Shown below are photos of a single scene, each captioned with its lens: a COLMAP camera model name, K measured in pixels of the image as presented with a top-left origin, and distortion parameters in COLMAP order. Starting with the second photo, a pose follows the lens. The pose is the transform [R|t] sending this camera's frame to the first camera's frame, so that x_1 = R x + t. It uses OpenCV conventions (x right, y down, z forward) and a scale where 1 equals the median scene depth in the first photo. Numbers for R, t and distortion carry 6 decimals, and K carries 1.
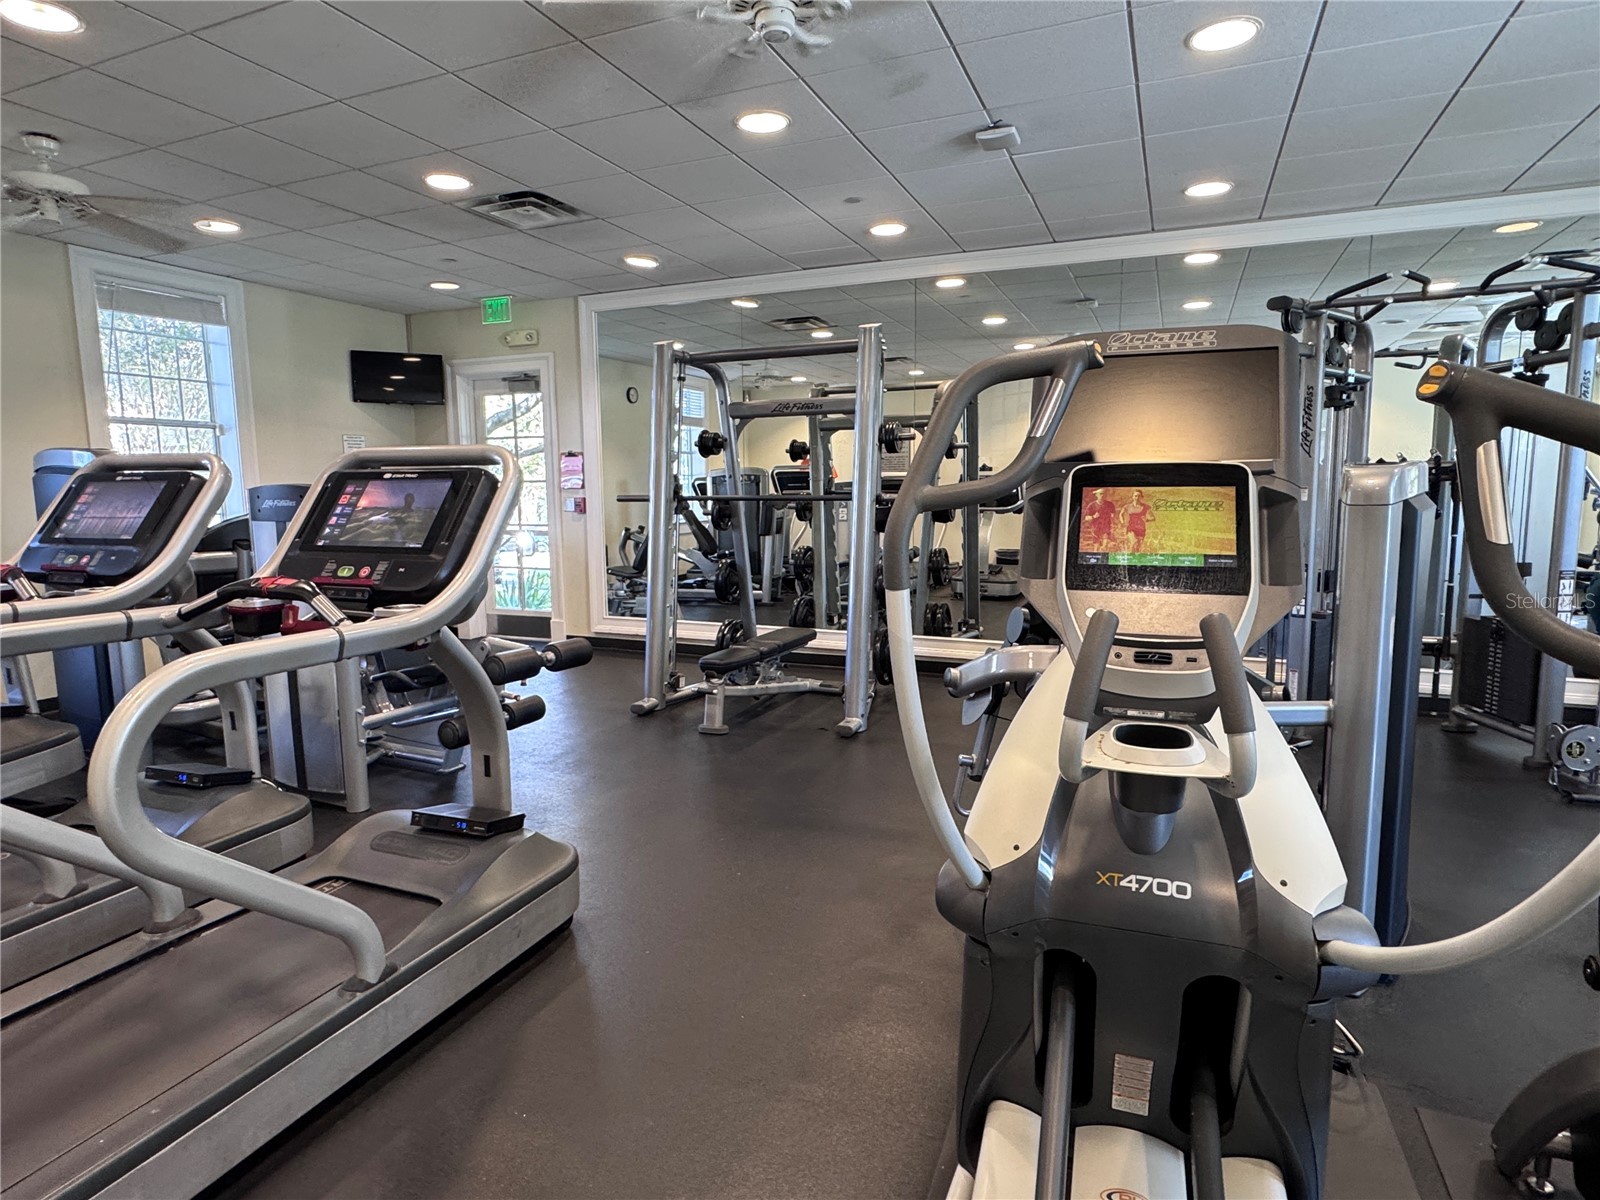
lens RADIAL K [[886.4, 0, 796.7], [0, 886.4, 603.5], [0, 0, 1]] dist [0.002539, 0.000516]
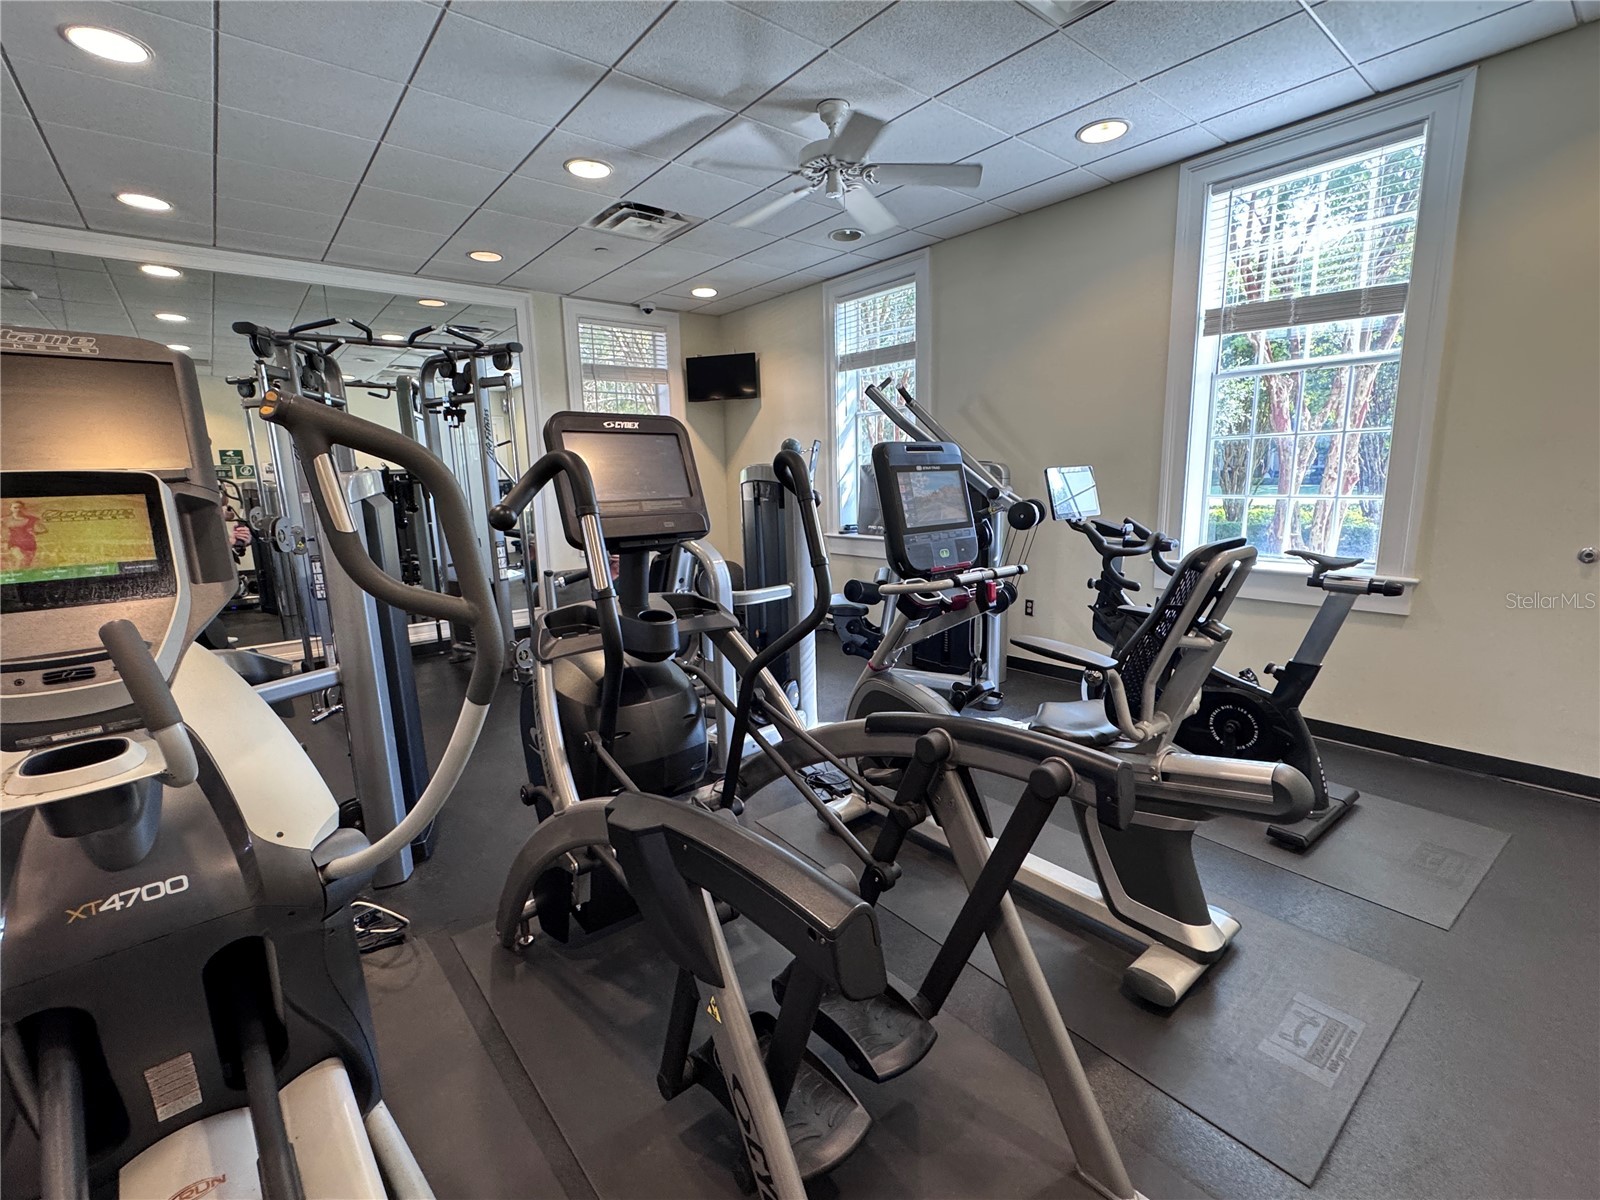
lens RADIAL K [[704.9, 0, 800.0], [0, 704.9, 600.0], [0, 0, 1]] dist [0.000636, -0.000556]
pose [[0.462906, -0.161646, 0.871544, 0.100324], [0.139897, 0.984232, 0.108242, 0.007629], [-0.875298, 0.071820, 0.478221, -0.054184]]
